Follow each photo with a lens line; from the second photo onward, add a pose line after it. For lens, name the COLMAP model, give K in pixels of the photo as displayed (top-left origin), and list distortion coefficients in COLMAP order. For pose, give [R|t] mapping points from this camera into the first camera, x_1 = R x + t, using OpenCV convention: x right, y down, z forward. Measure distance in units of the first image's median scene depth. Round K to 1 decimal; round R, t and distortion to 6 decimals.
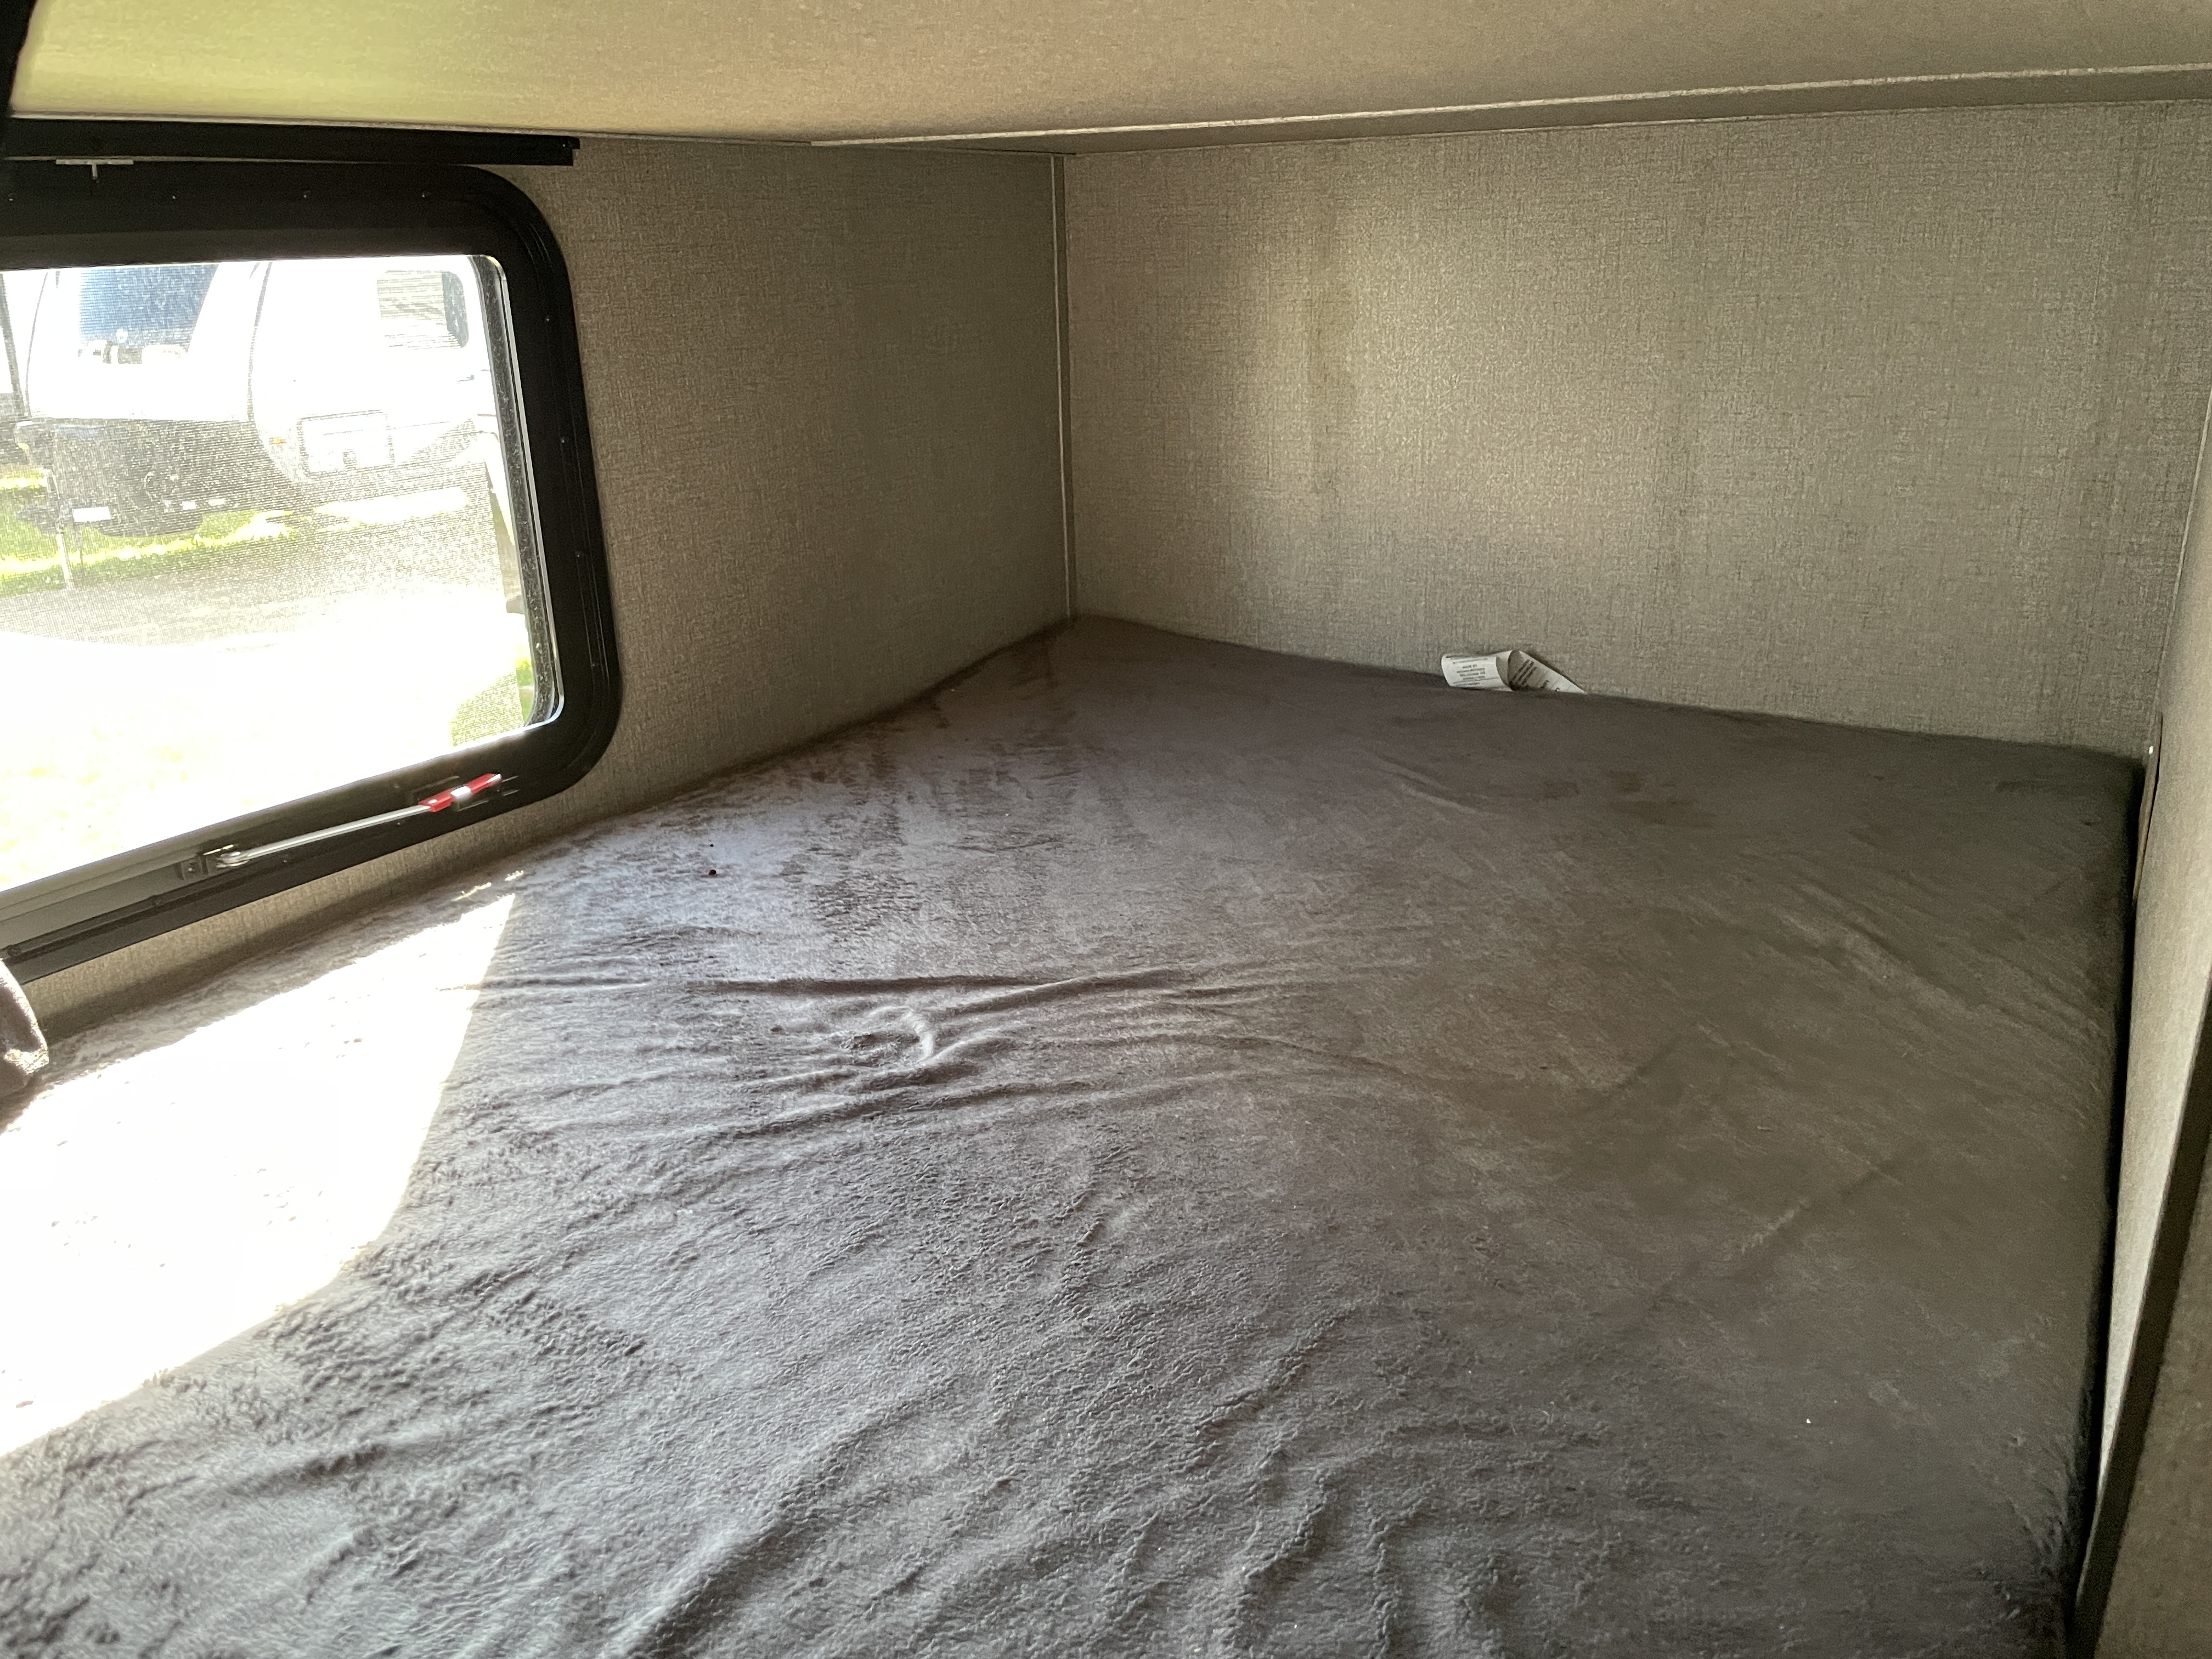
lens RADIAL K [[1671.6, 0, 1097.9], [0, 1671.6, 814.8], [0, 0, 1]] dist [0.076884, -0.112778]
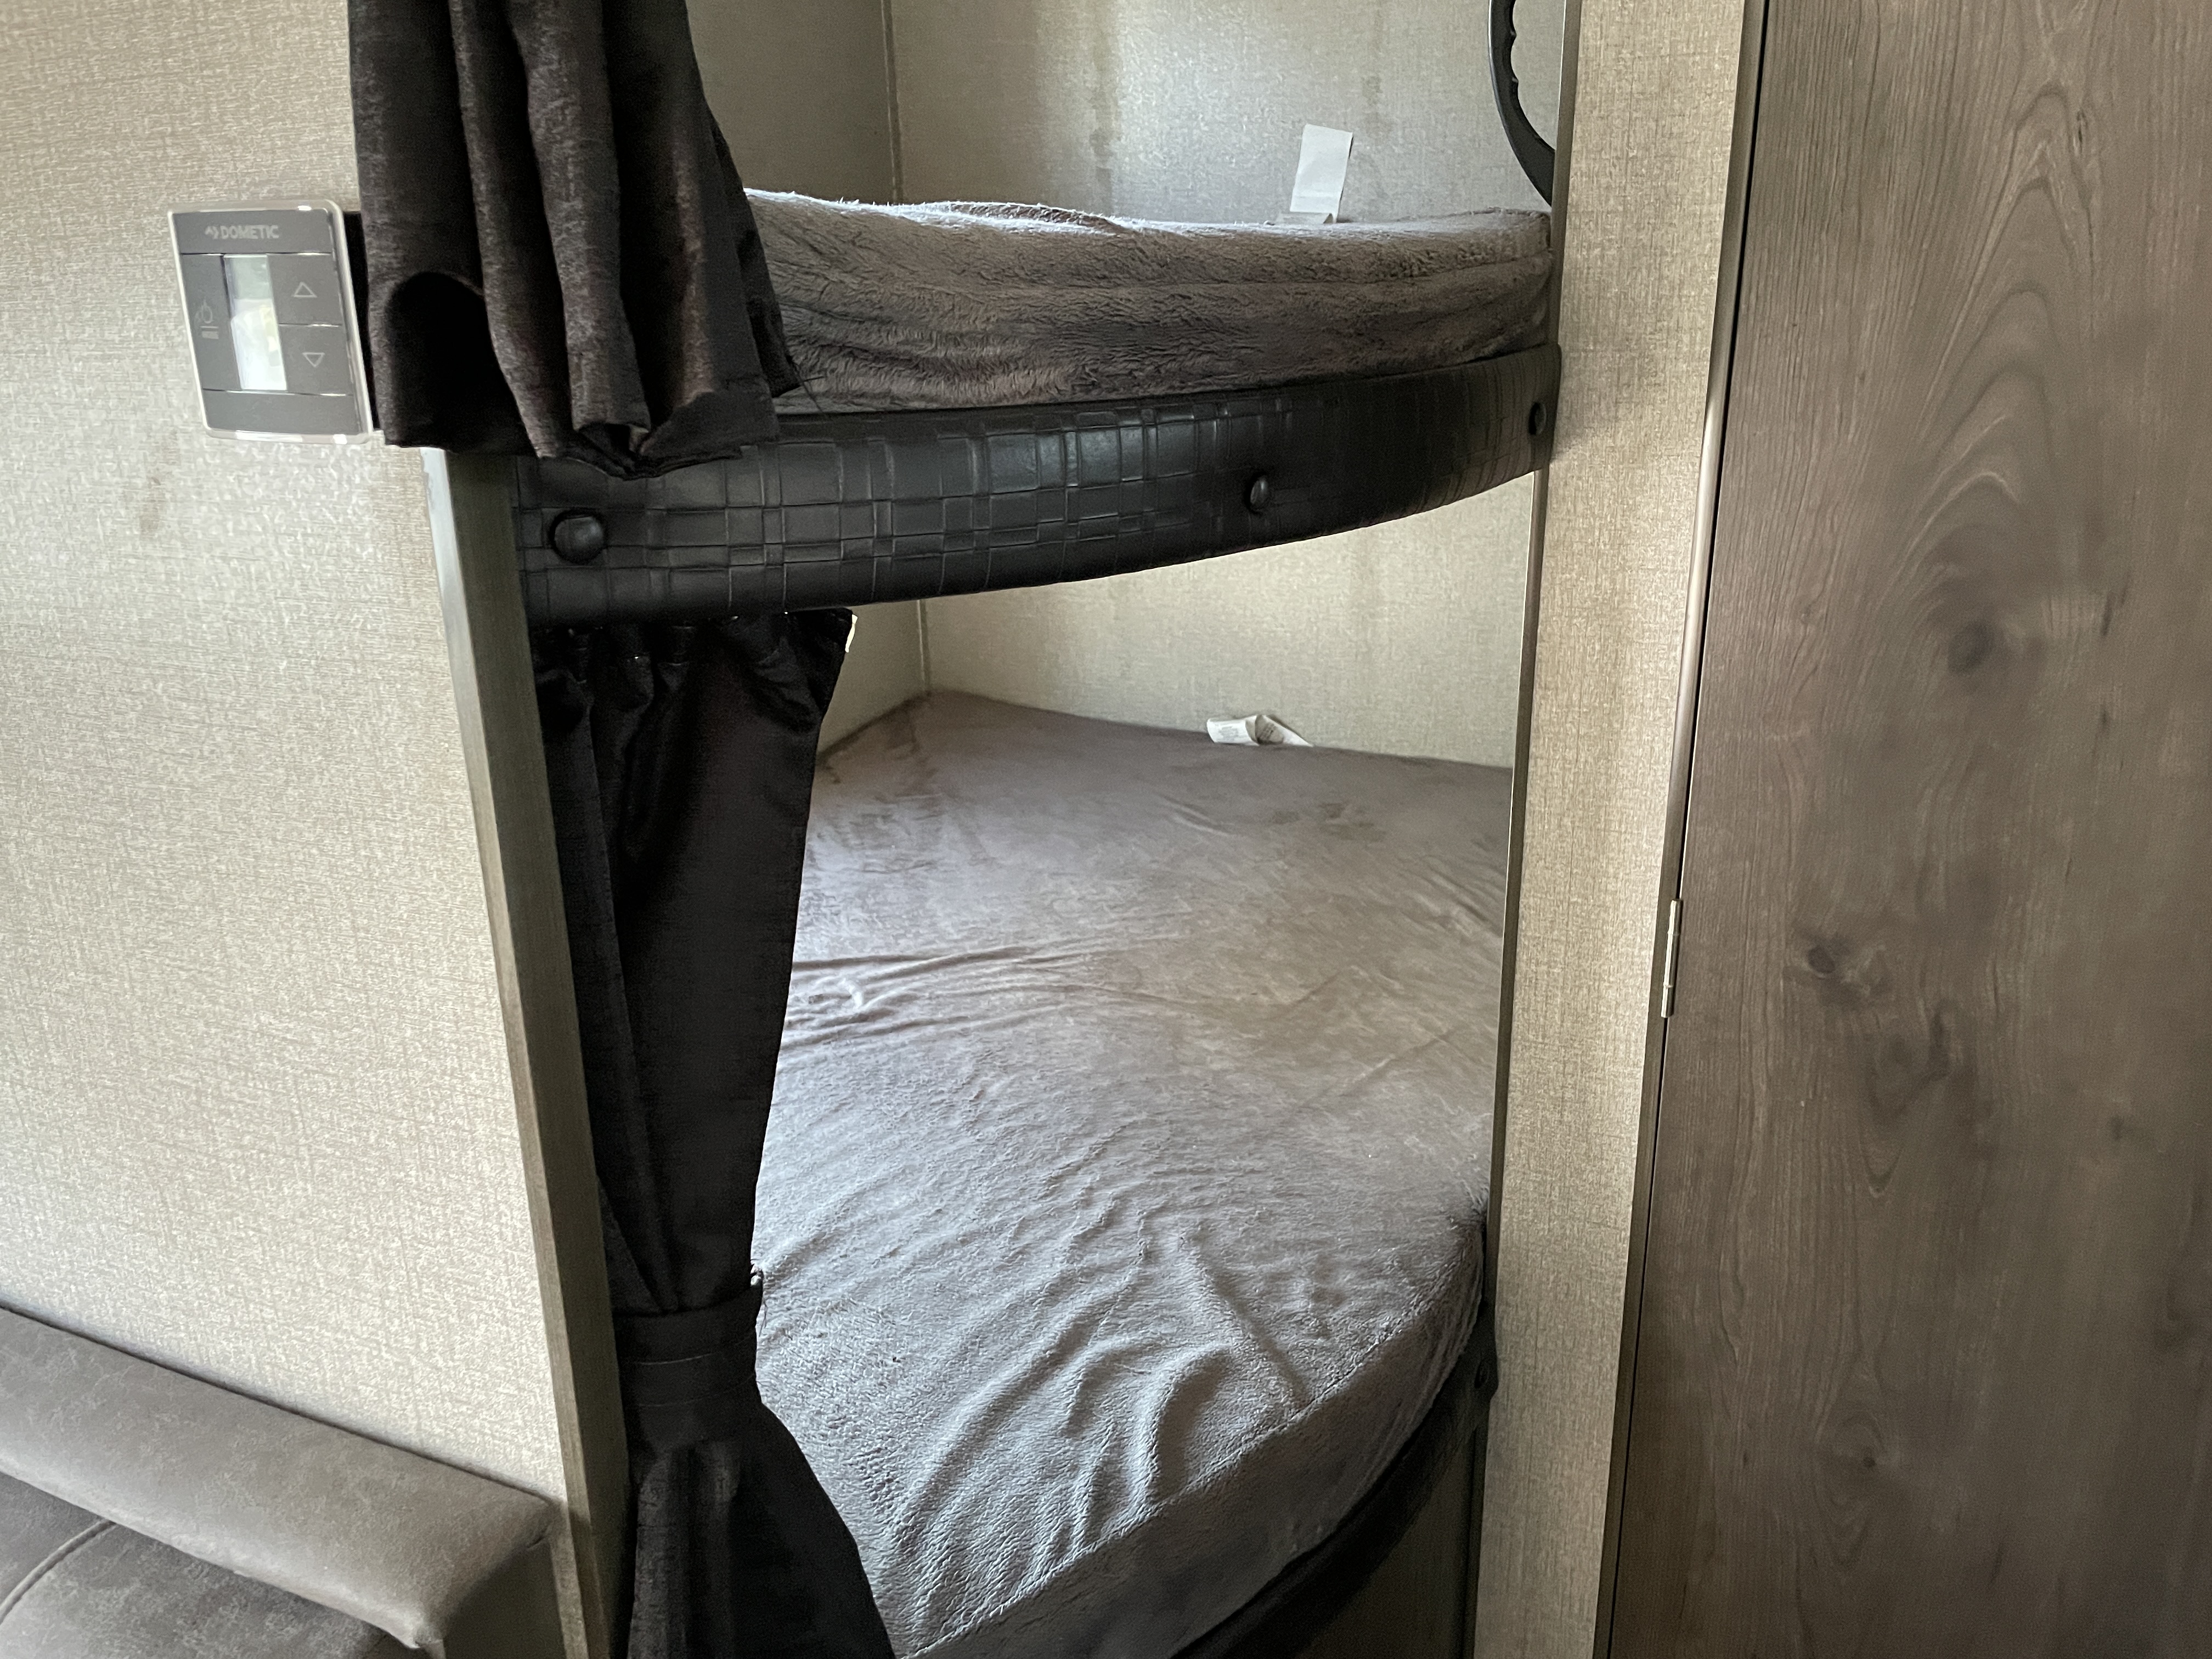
lens RADIAL K [[1671.6, 0, 1097.9], [0, 1671.6, 814.8], [0, 0, 1]] dist [0.076884, -0.112778]
pose [[0.994253, -0.027482, 0.103466, -0.041692], [0.029427, 0.999417, -0.017316, 0.003713], [-0.102929, 0.020261, 0.994482, -0.566037]]
